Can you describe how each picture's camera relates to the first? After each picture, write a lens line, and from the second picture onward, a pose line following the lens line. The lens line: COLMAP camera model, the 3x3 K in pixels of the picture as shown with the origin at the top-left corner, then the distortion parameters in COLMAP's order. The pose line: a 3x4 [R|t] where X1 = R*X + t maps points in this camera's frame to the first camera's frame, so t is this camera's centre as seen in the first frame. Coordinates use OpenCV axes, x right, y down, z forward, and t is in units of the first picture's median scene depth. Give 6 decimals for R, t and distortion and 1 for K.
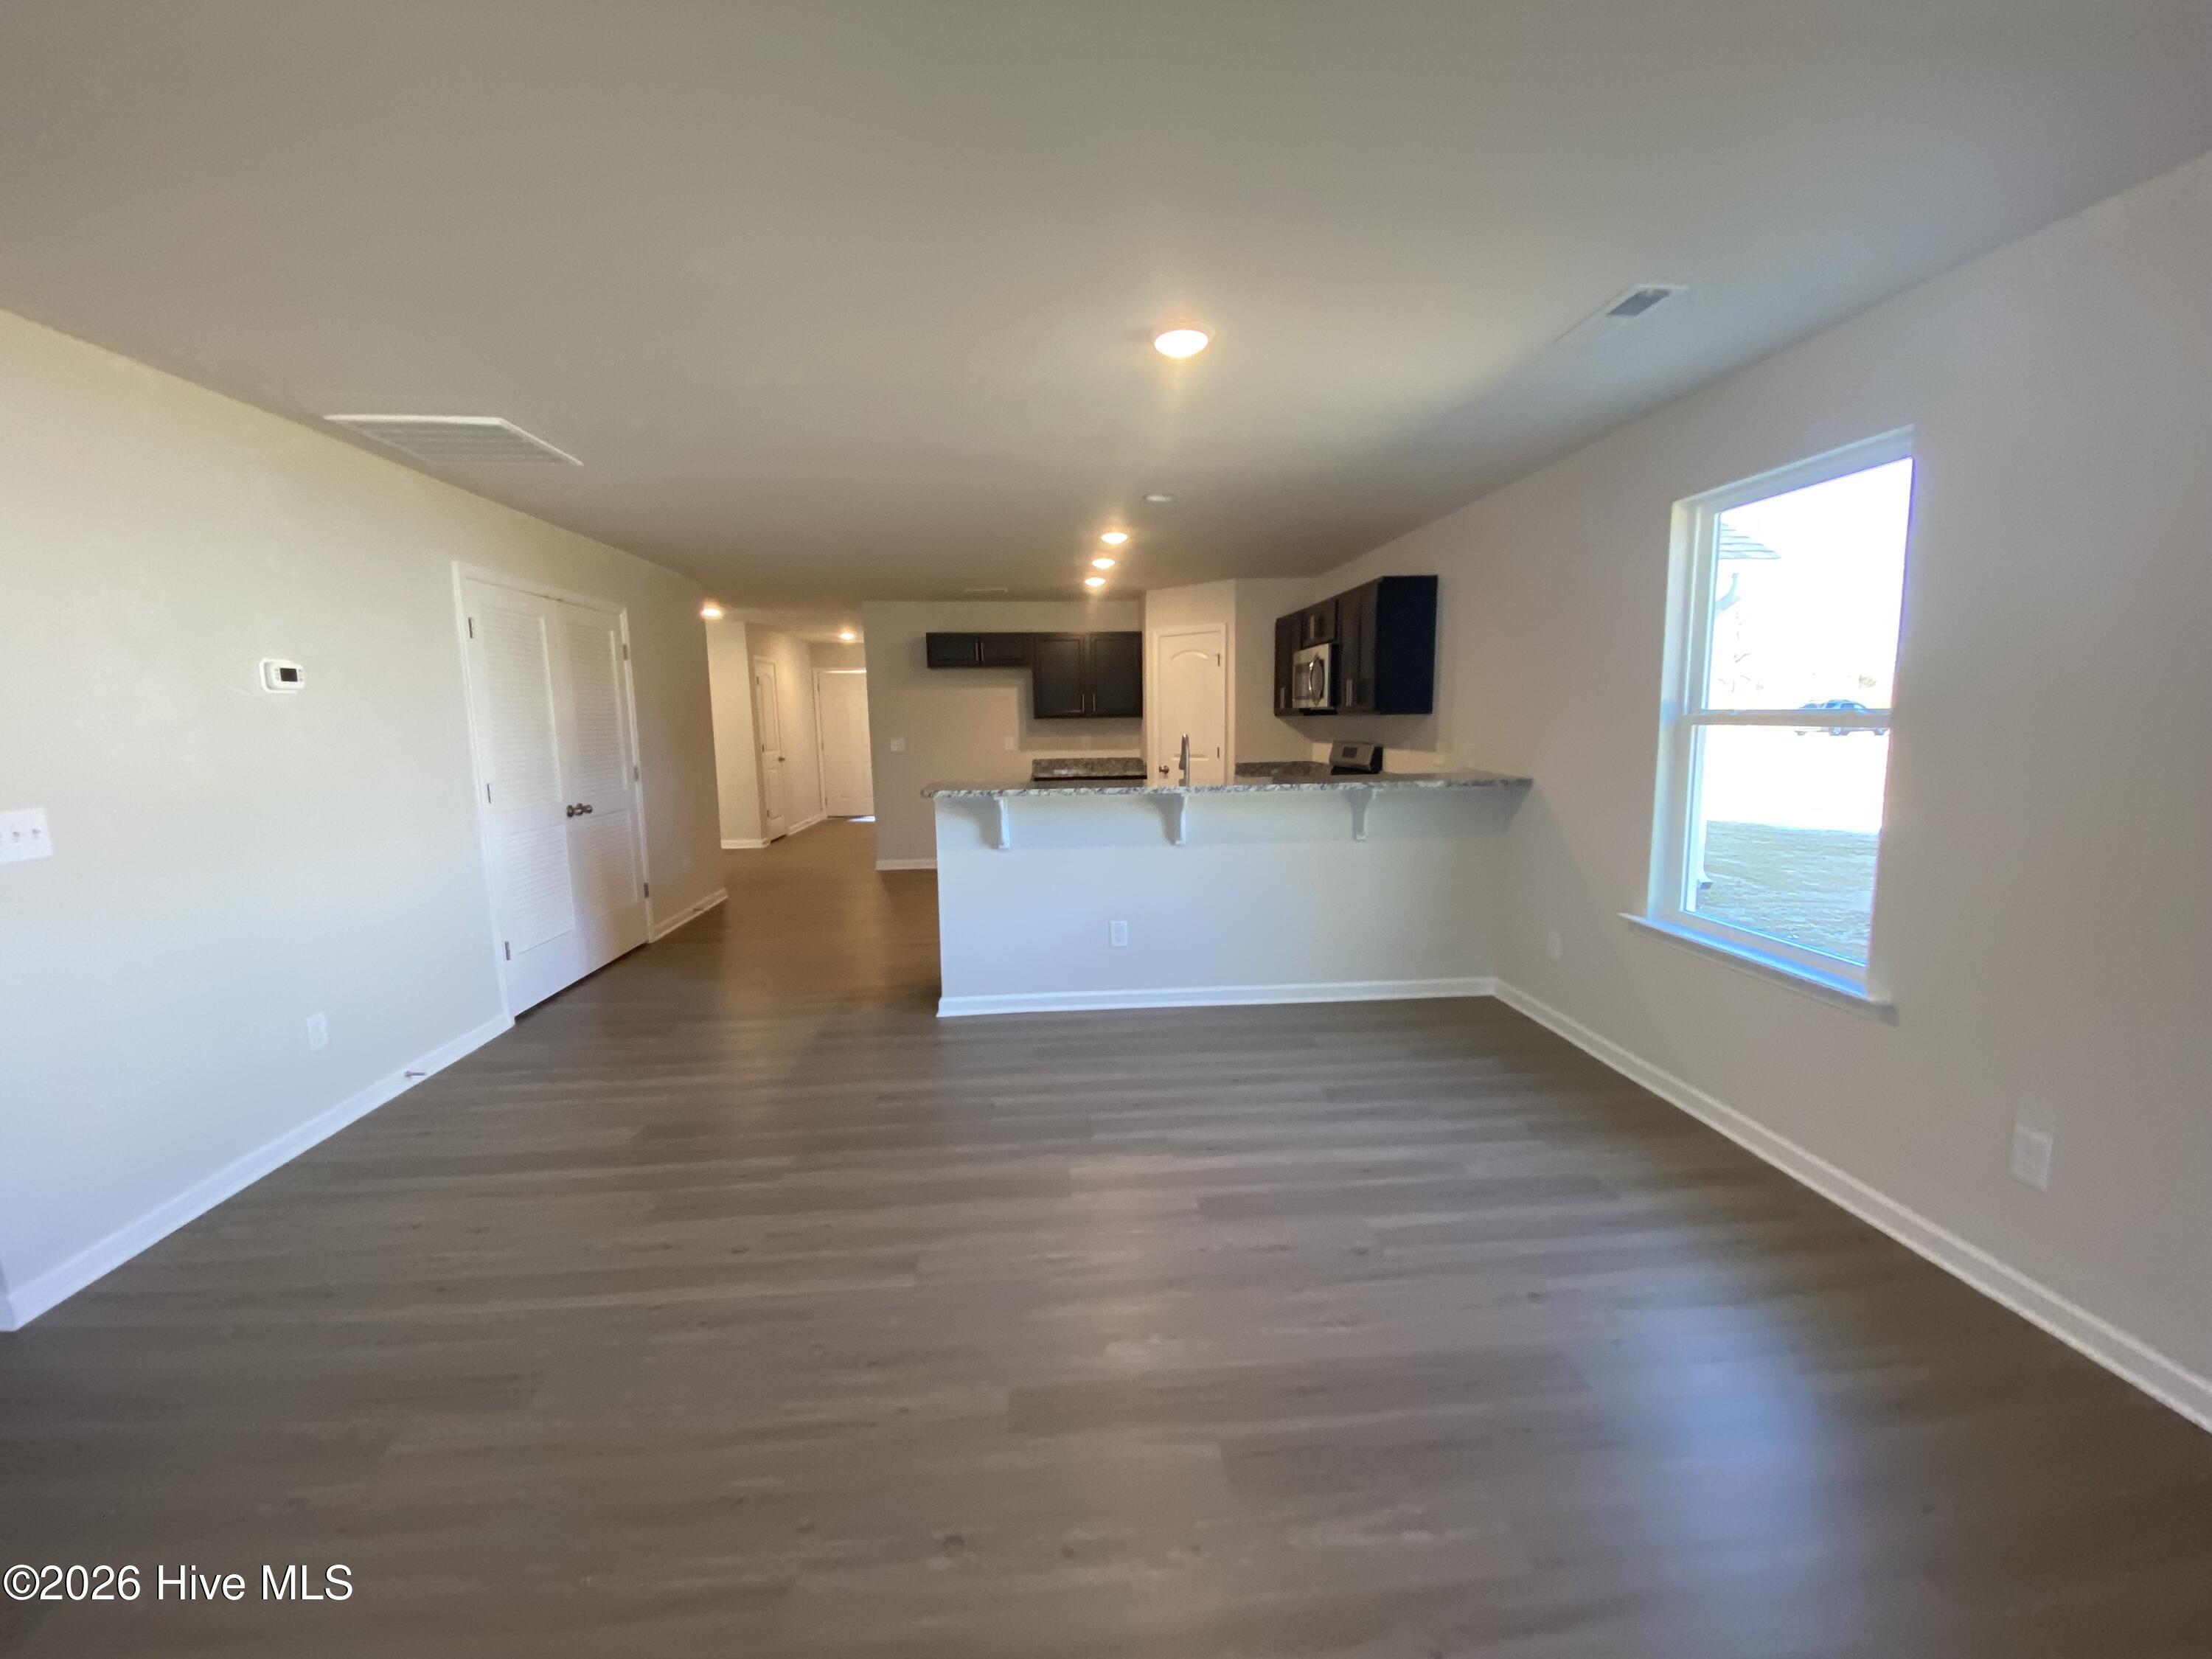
lens RADIAL K [[898.0, 0, 1106.3], [0, 898.0, 834.1], [0, 0, 1]] dist [0.031421, -0.024416]
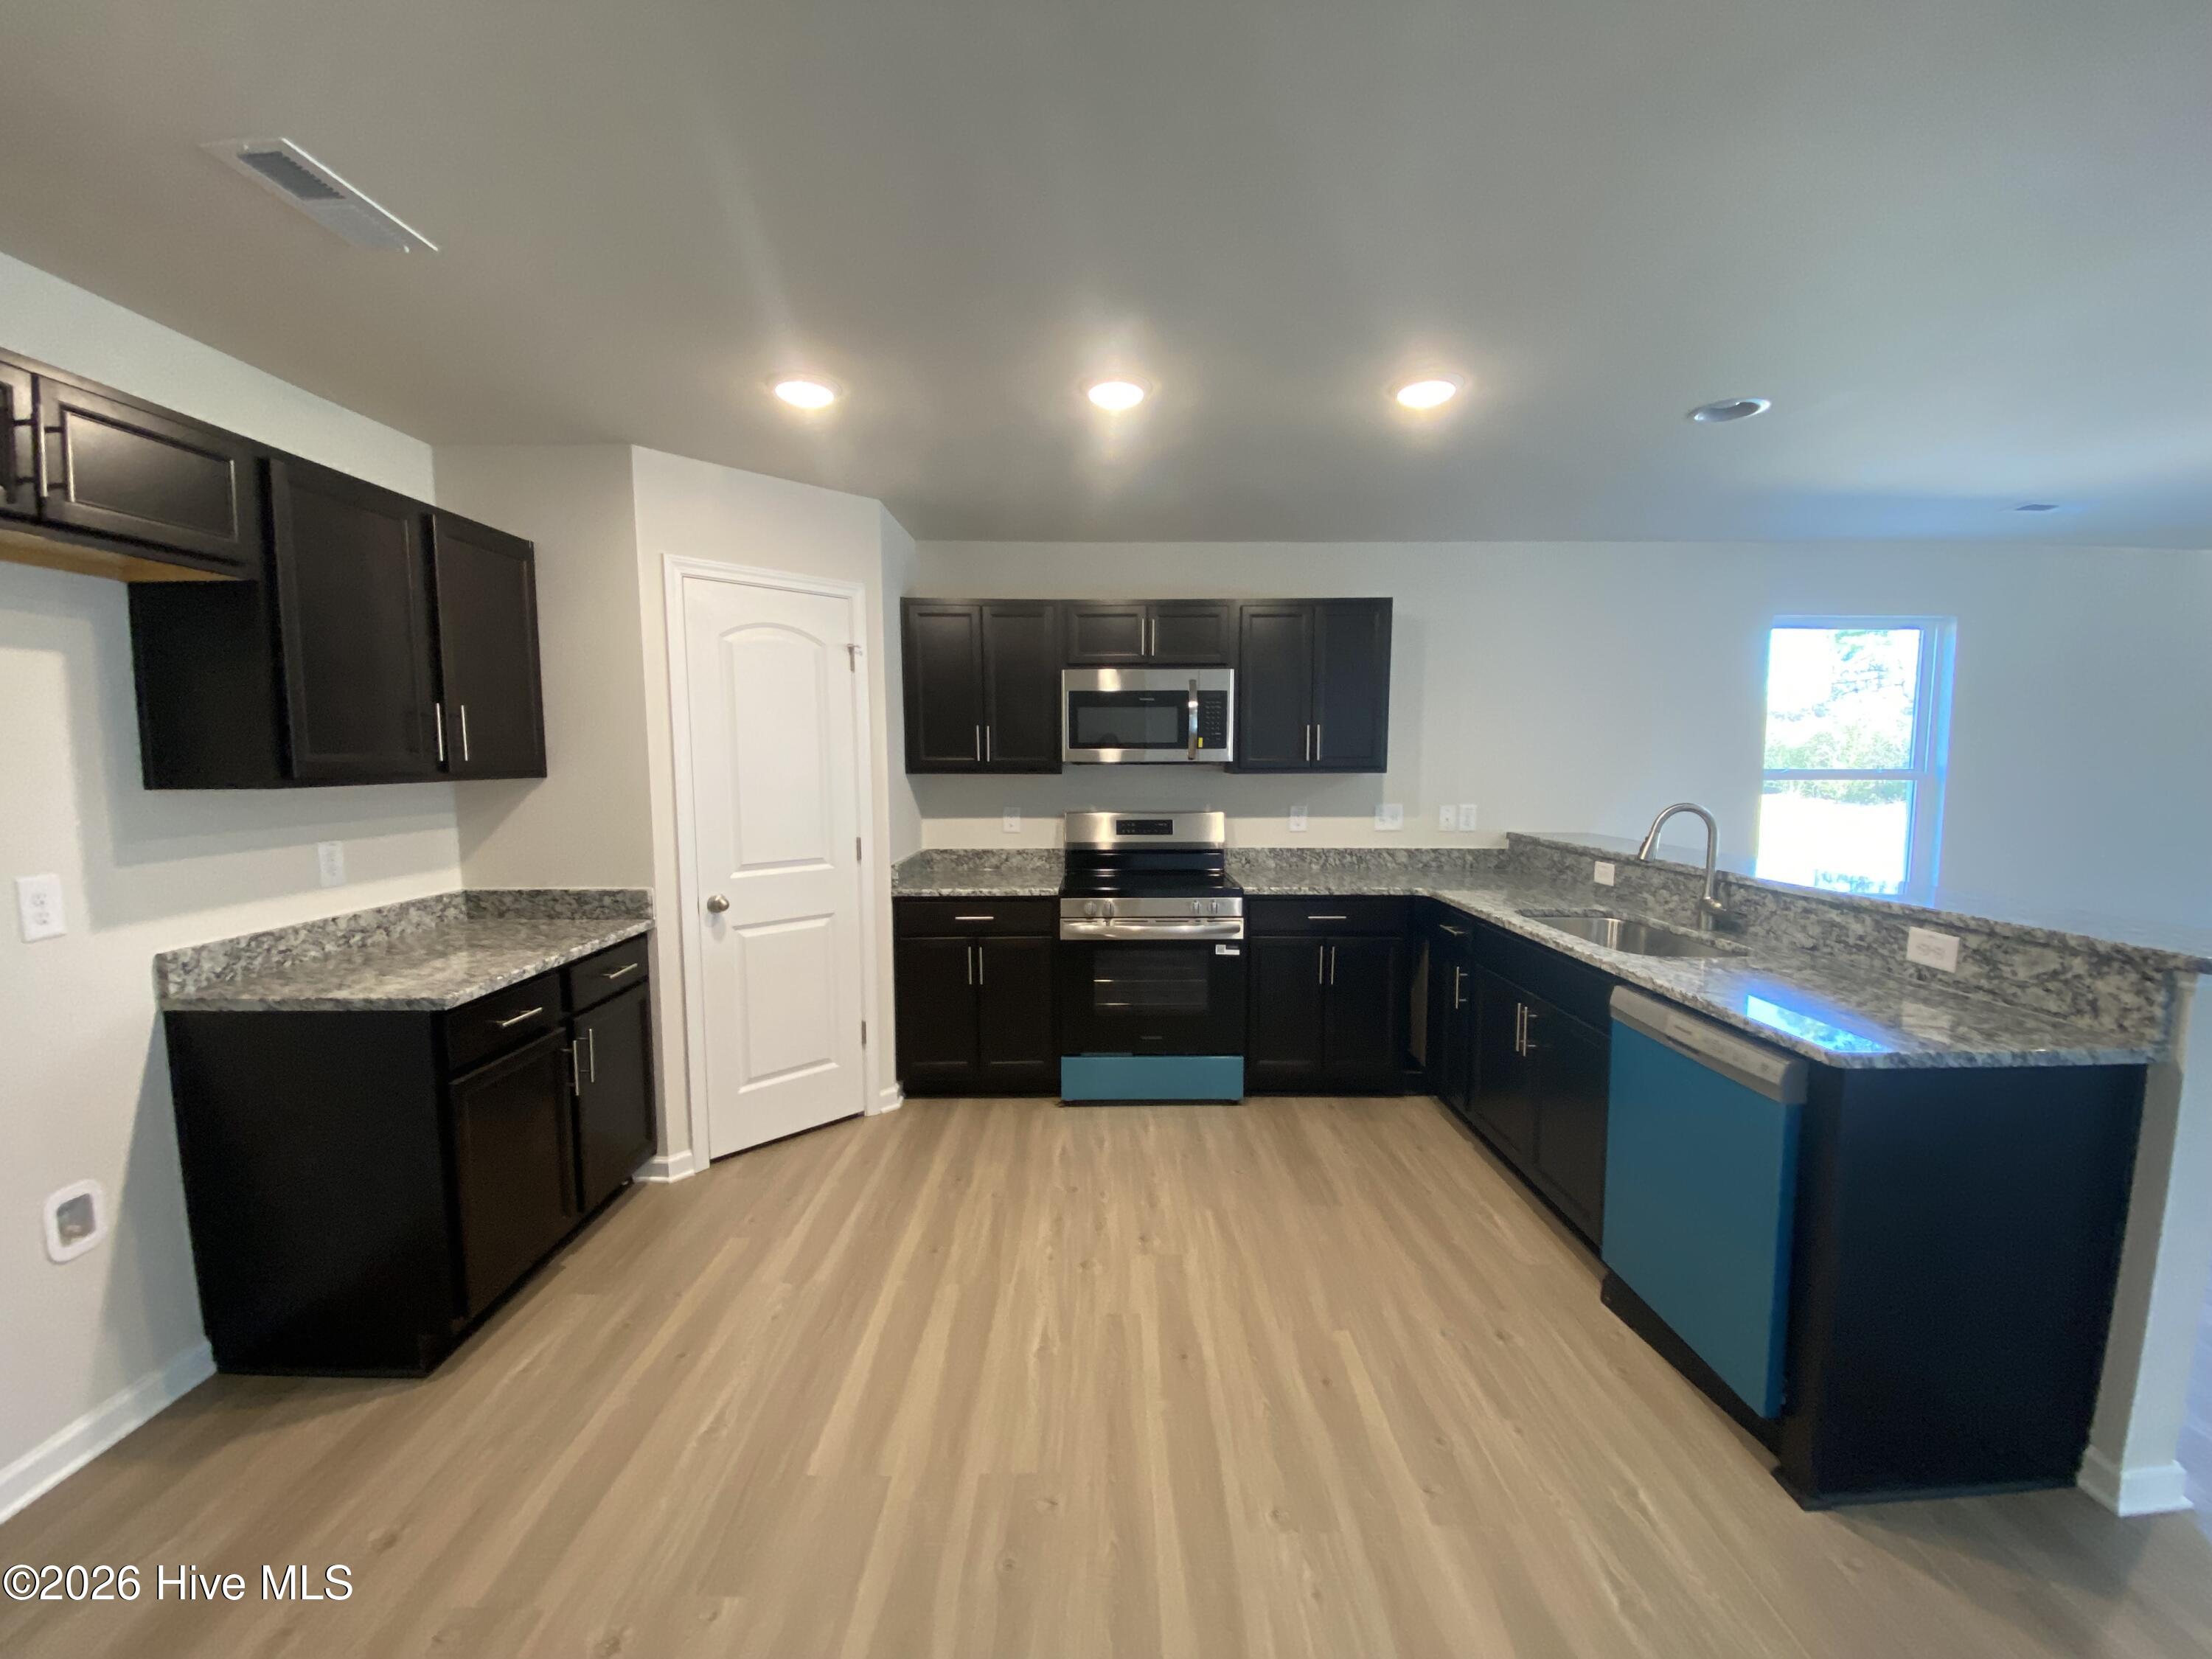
lens RADIAL K [[898.0, 0, 1106.3], [0, 898.0, 834.1], [0, 0, 1]] dist [0.031421, -0.024416]
pose [[0.068675, -0.071075, 0.995104, -0.410989], [0.131583, 0.989390, 0.061586, -0.130972], [-0.988923, 0.126709, 0.077299, 0.975874]]
